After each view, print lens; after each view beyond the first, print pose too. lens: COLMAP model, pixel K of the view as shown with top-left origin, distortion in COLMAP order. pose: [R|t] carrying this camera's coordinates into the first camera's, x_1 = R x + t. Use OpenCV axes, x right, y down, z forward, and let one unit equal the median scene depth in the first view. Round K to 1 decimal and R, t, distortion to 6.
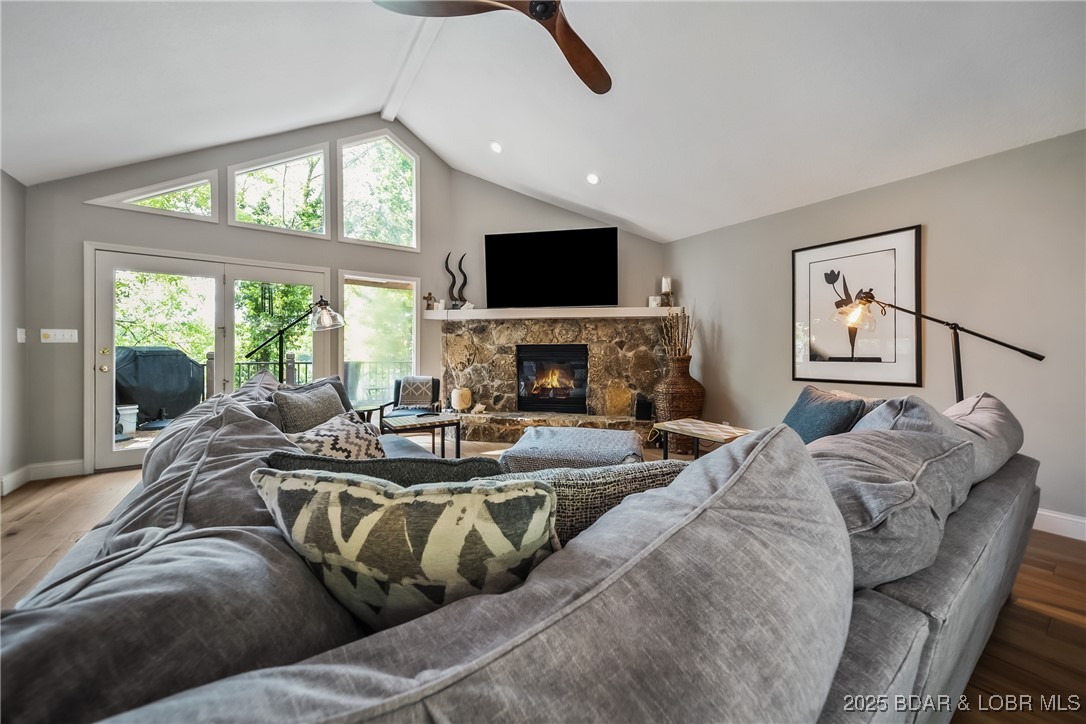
lens RADIAL K [[390.1, 0, 541.9], [0, 390.1, 357.6], [0, 0, 1]] dist [0.006188, -0.000293]
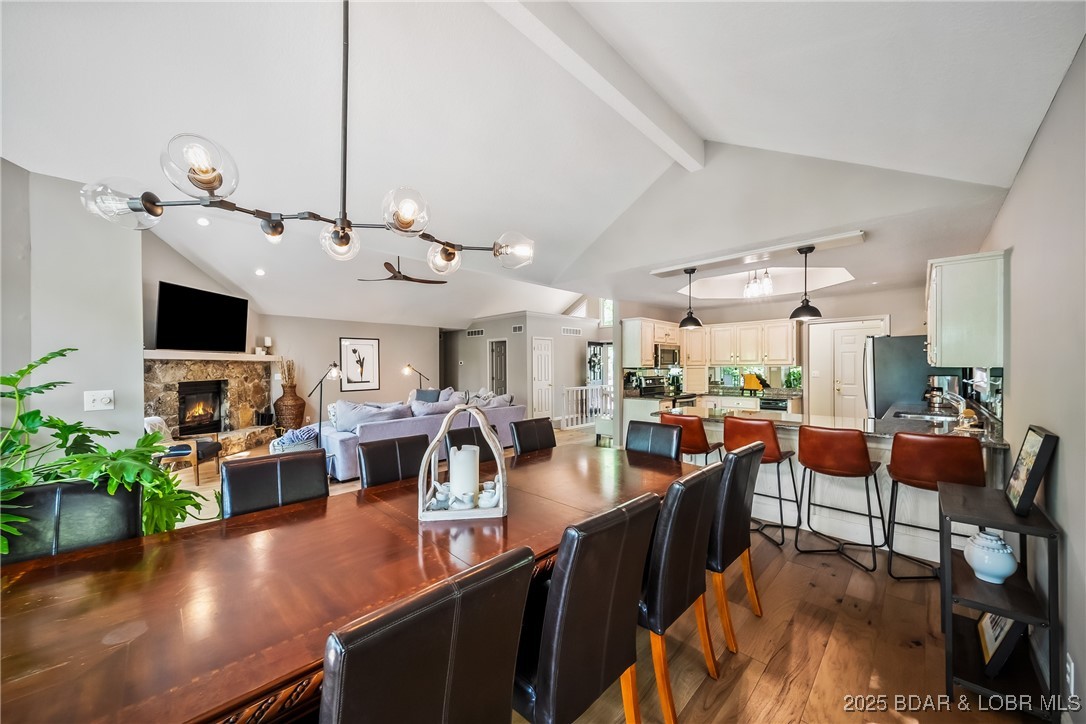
lens RADIAL K [[390.1, 0, 543.5], [0, 390.1, 370.5], [0, 0, 1]] dist [0.006188, -0.000293]
pose [[-0.187170, -0.014341, 0.982223, -1.425699], [0.020543, 0.999618, 0.018510, -0.068166], [-0.982113, 0.023642, -0.186803, 0.172667]]
